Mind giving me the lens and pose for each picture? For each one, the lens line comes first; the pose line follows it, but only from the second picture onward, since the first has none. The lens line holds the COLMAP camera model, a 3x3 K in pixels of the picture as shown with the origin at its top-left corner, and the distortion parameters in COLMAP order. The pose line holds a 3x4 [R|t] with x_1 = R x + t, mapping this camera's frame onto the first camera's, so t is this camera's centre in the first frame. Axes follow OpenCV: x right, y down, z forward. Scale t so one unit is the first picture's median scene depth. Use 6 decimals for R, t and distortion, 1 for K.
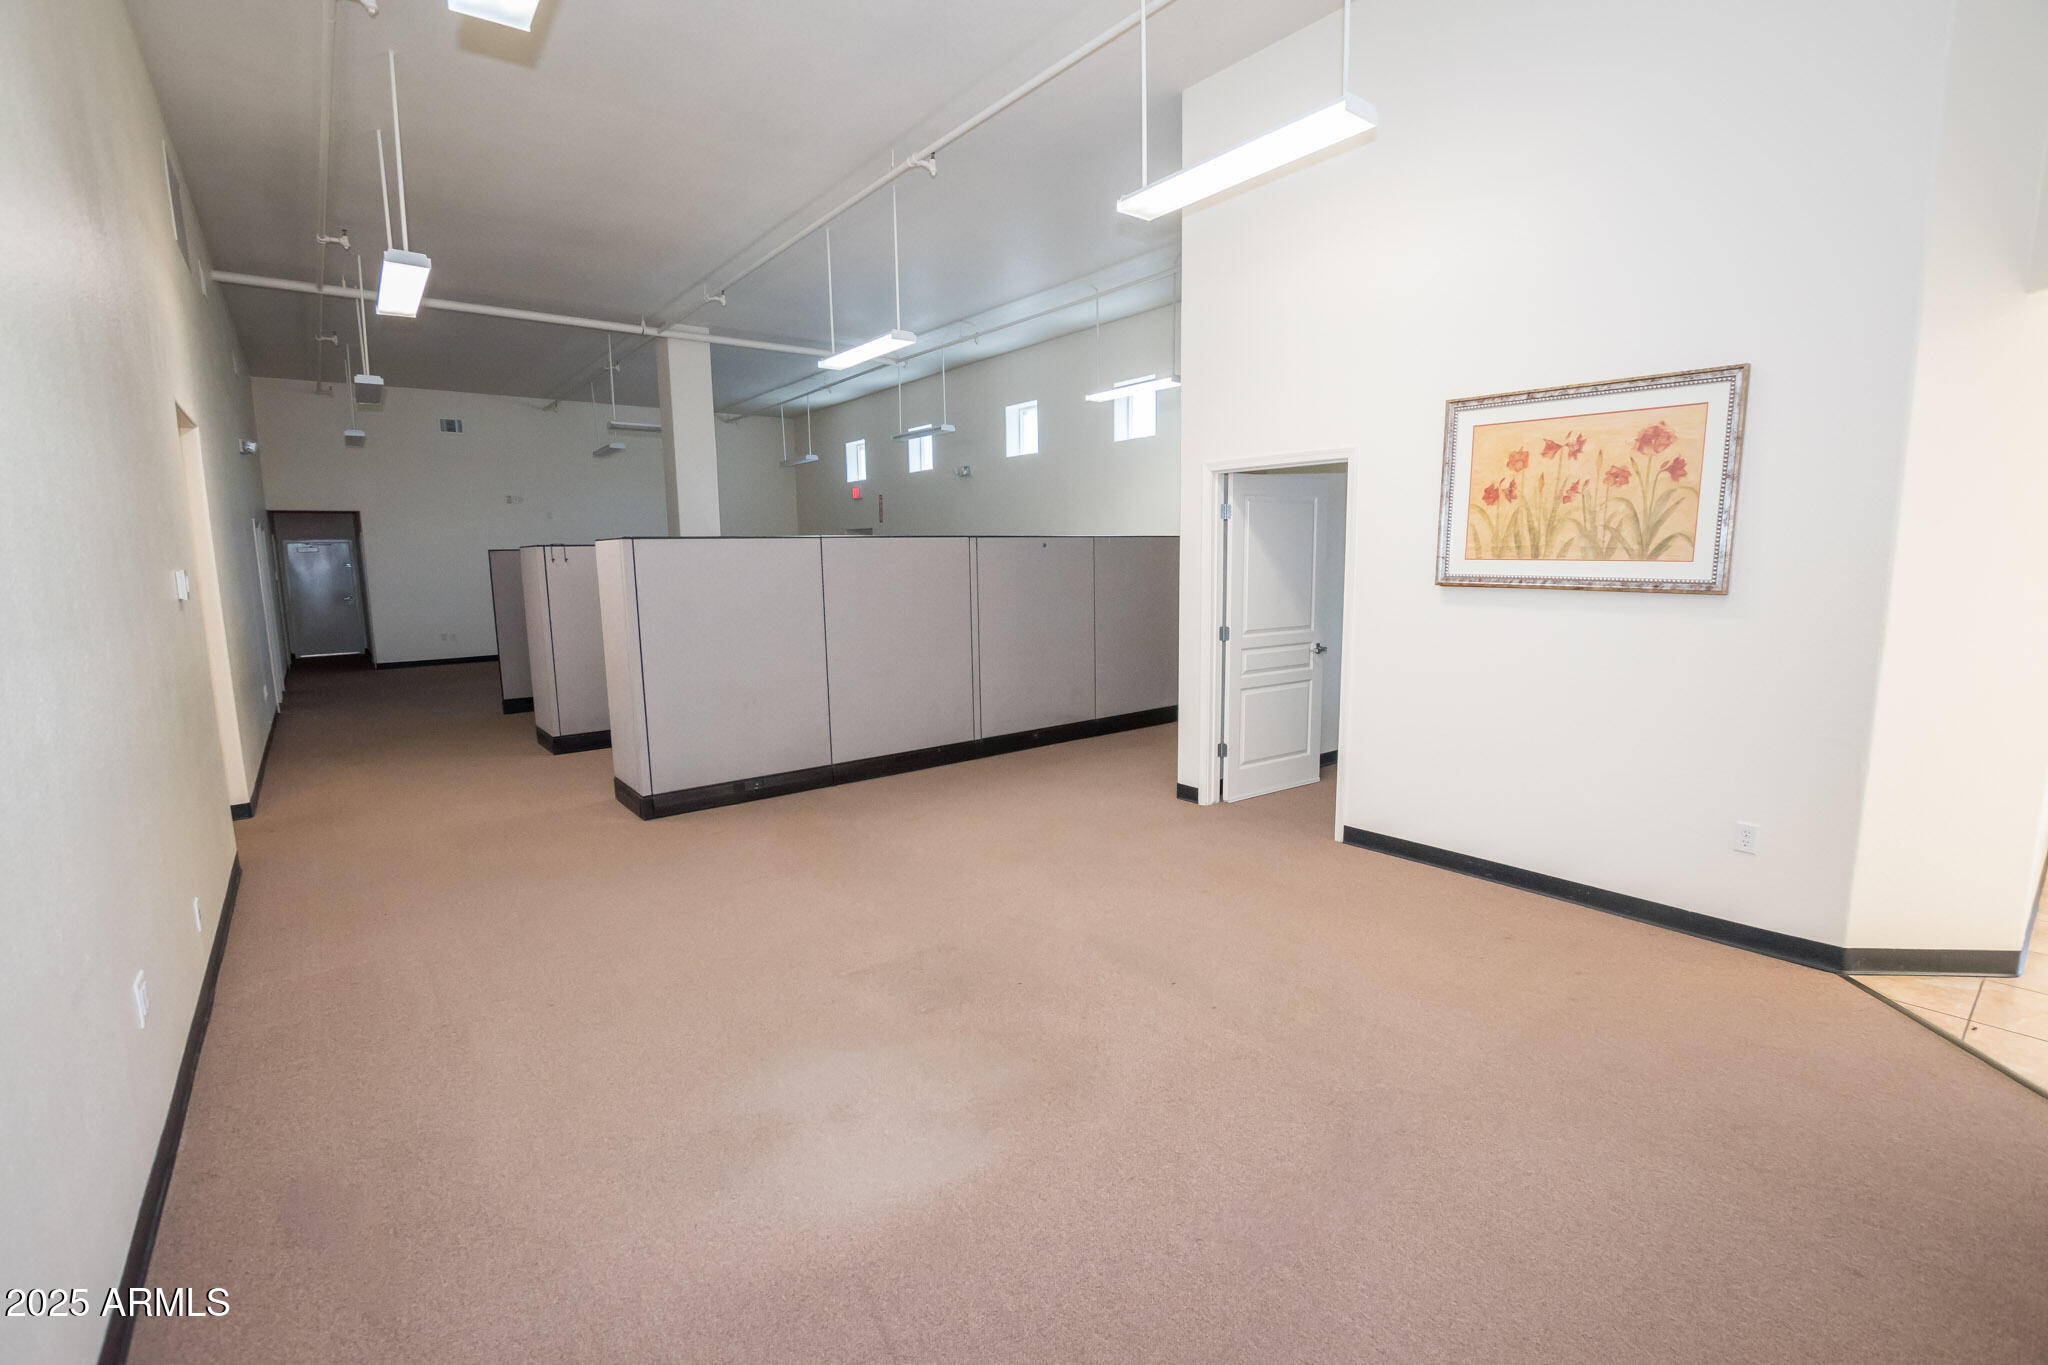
lens RADIAL K [[905.7, 0, 1028.8], [0, 905.7, 686.4], [0, 0, 1]] dist [-0.038319, 0.007638]
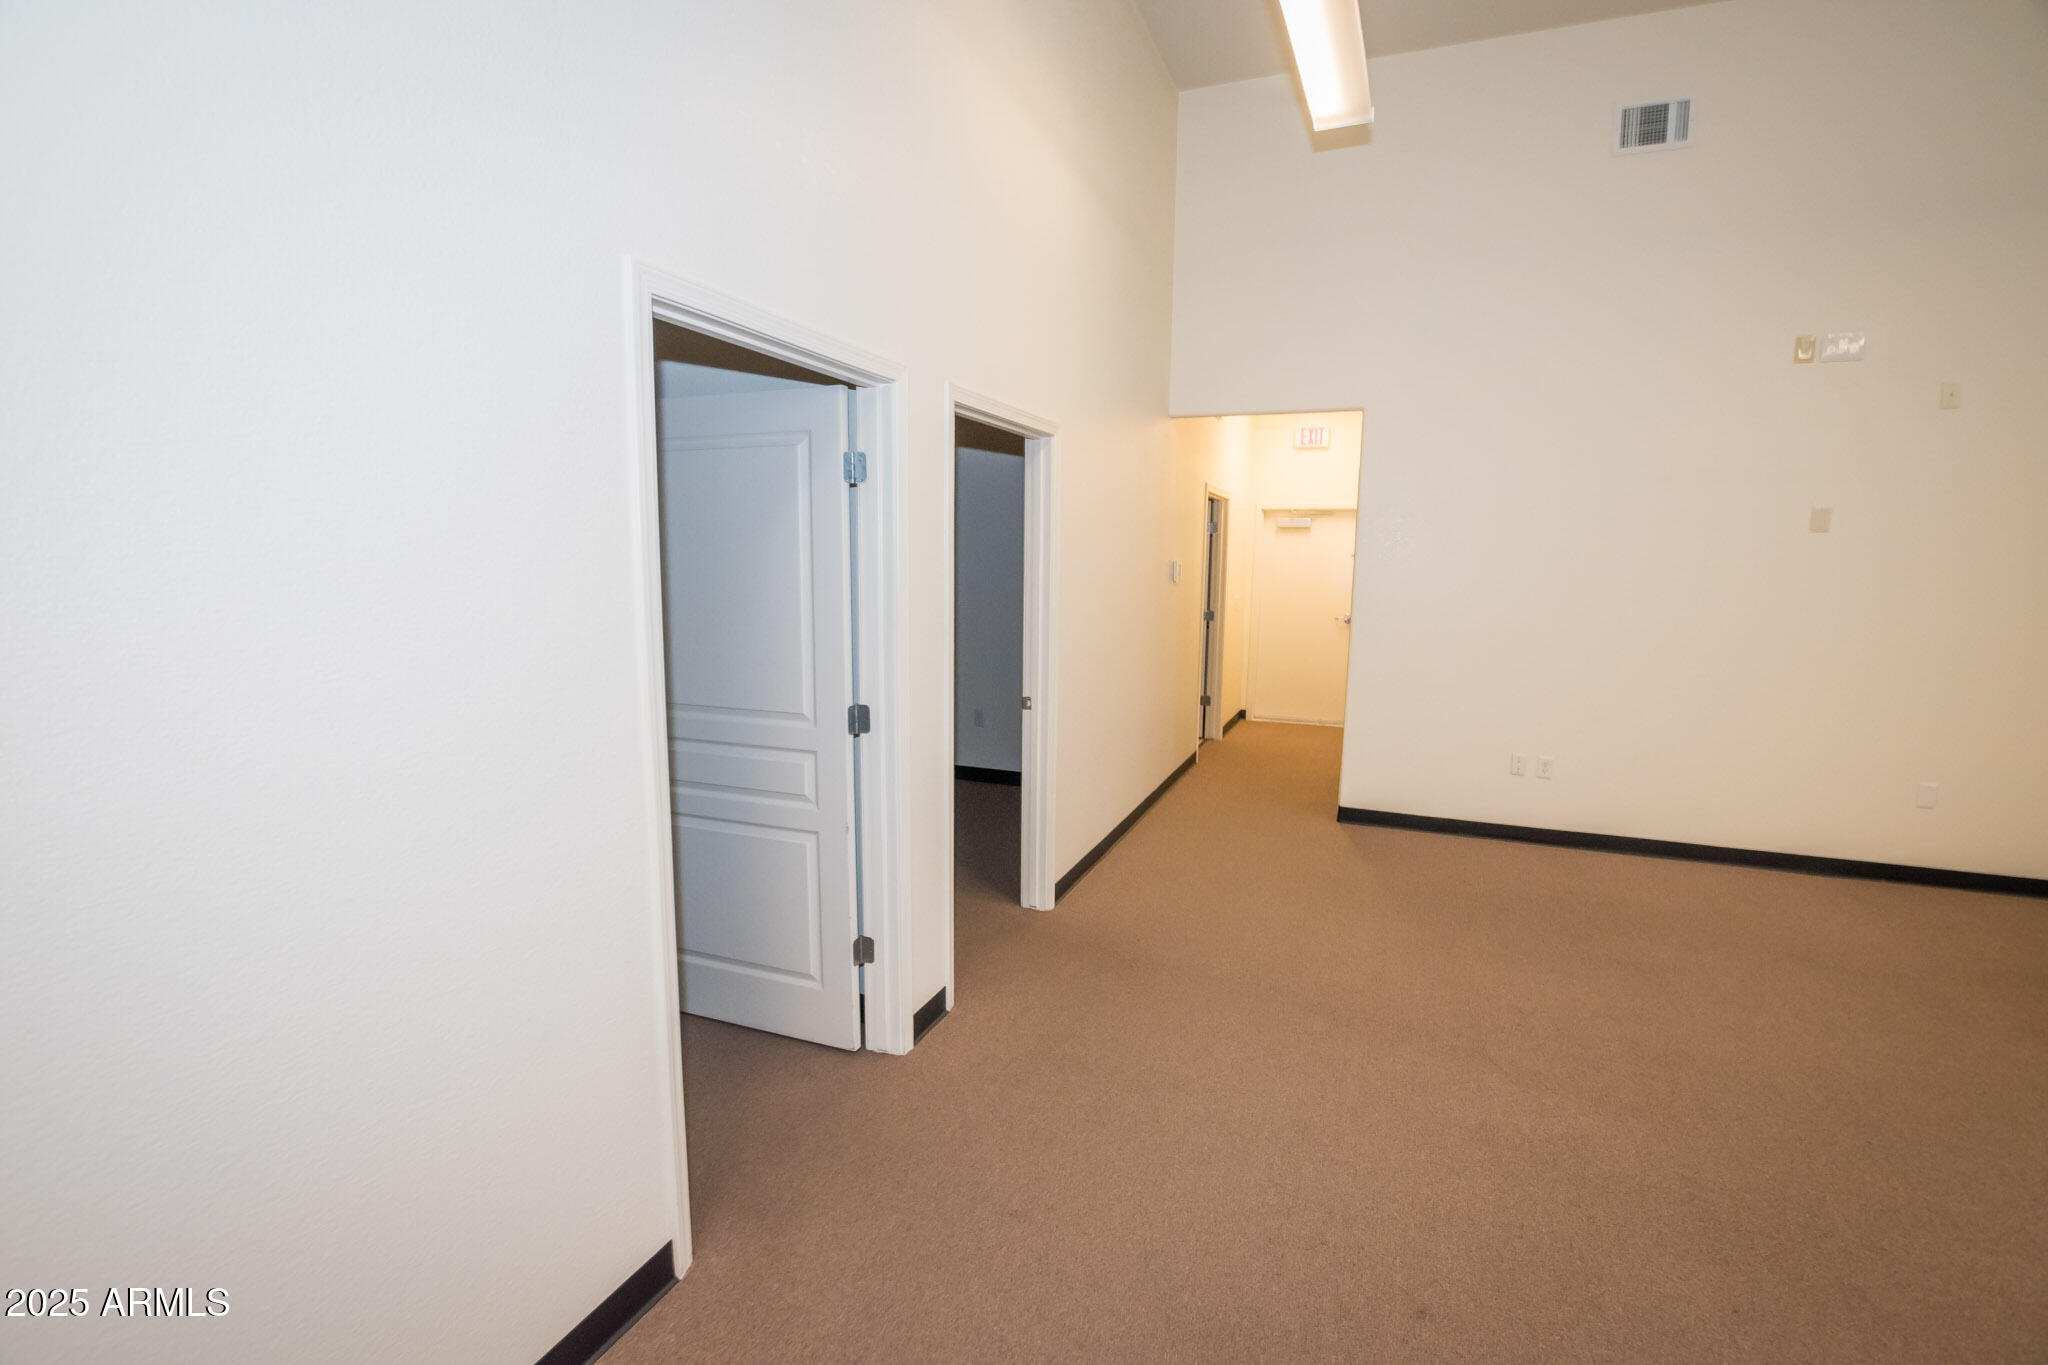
lens RADIAL K [[908.6, 0, 1022.6], [0, 908.6, 688.1], [0, 0, 1]] dist [-0.032640, 0.005362]
pose [[0.485909, 0.148737, -0.861261, -0.666657], [-0.138882, 0.986033, 0.091930, -0.137066], [0.862905, 0.074944, 0.499779, 0.968337]]
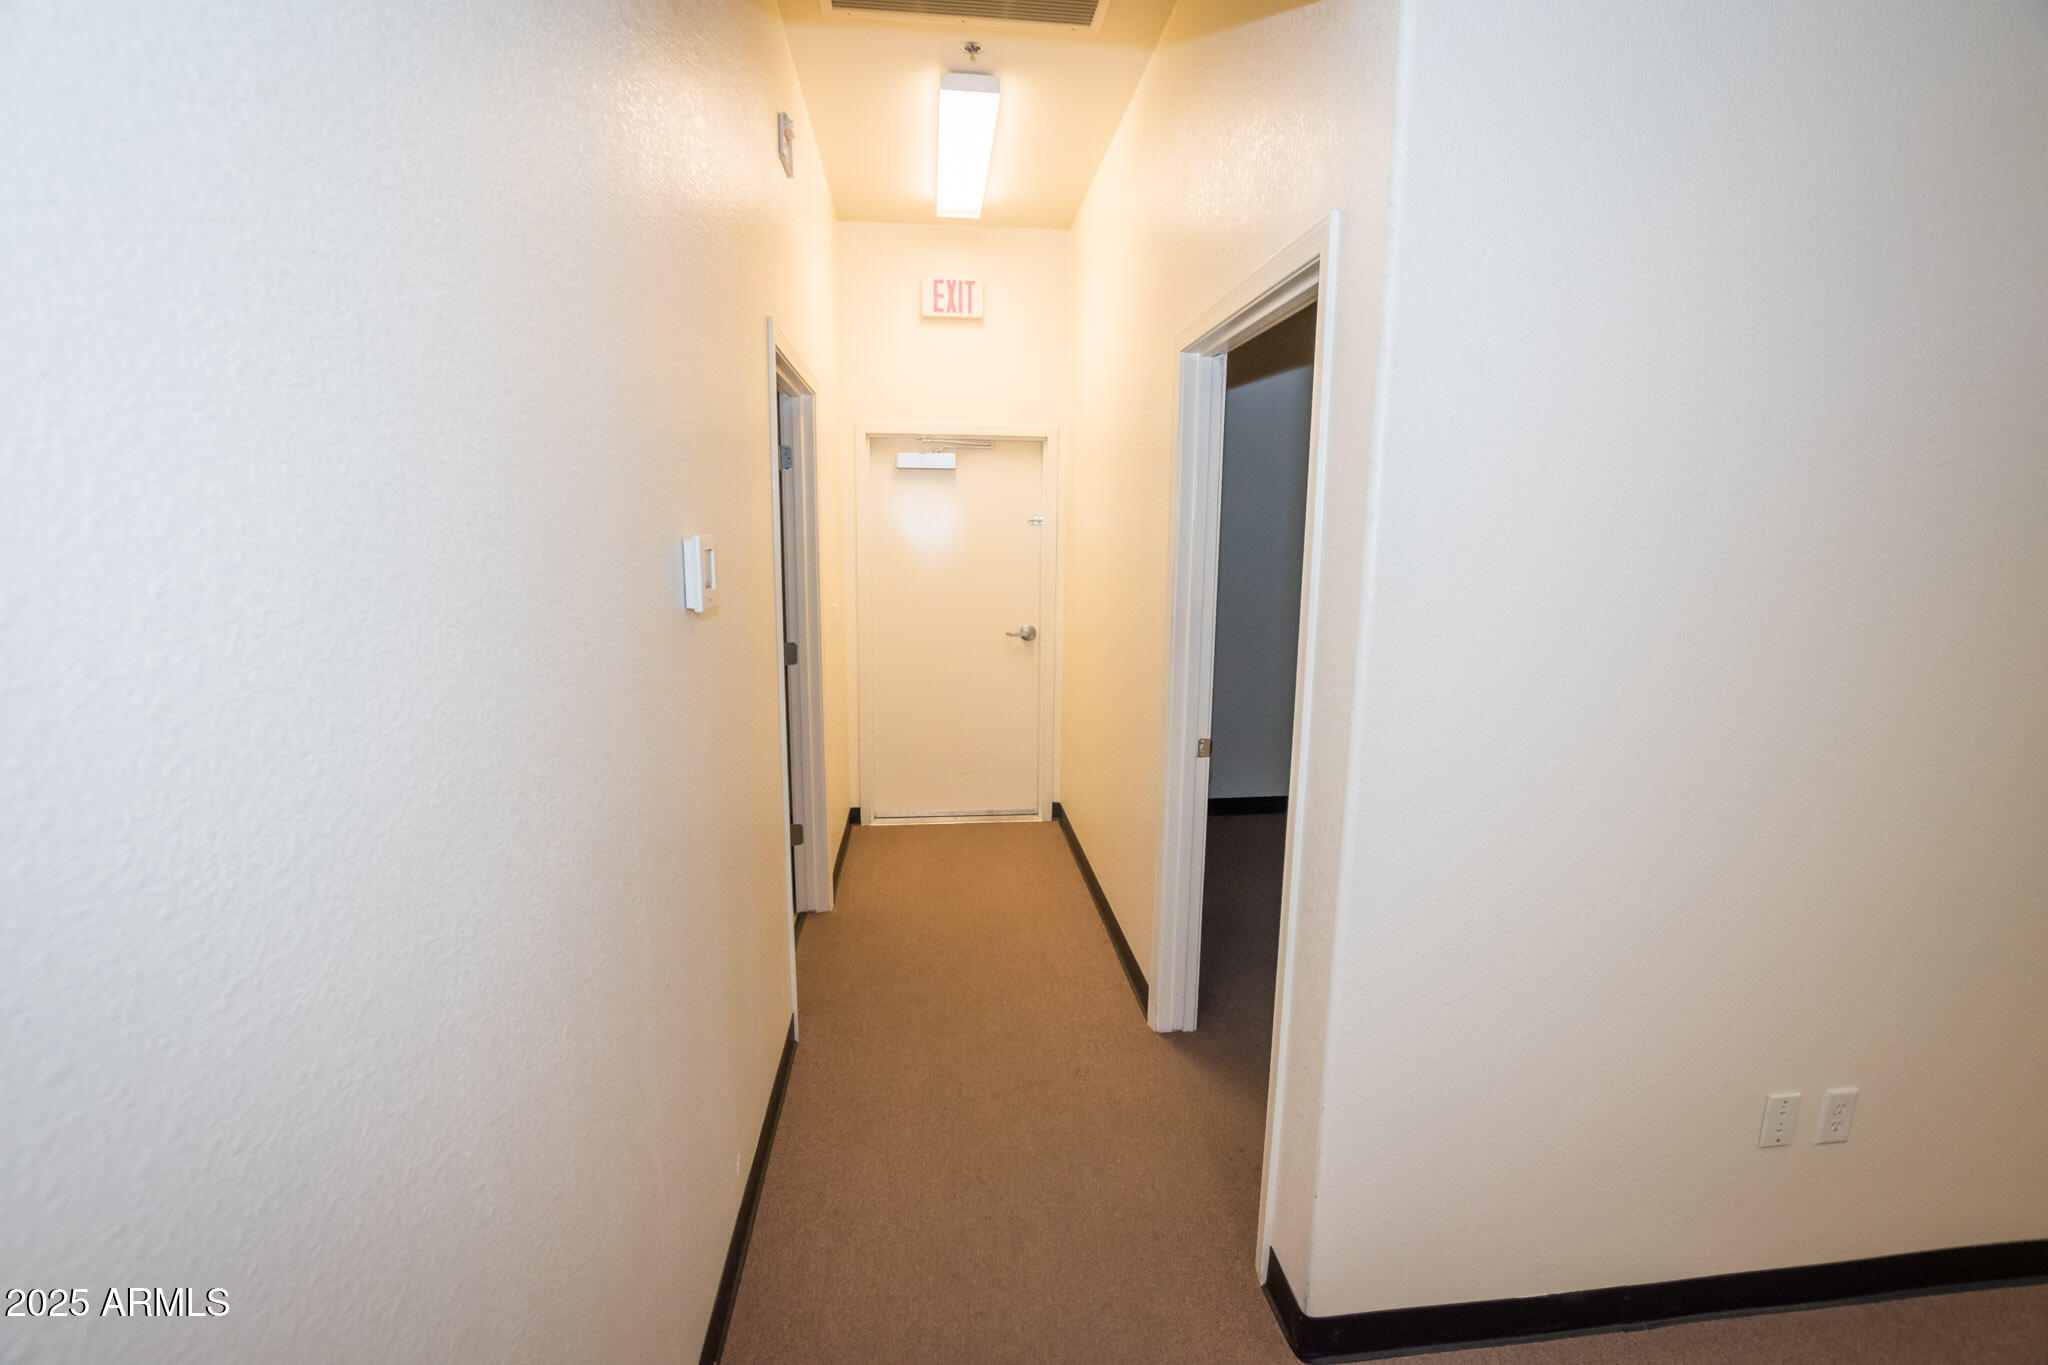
lens RADIAL K [[878.4, 0, 1021.0], [0, 878.4, 687.4], [0, 0, 1]] dist [-0.032457, 0.007564]
pose [[0.844001, 0.120241, -0.522690, -1.029070], [-0.099324, 0.992730, 0.067989, -0.169176], [0.527065, -0.005467, 0.849807, 1.261676]]
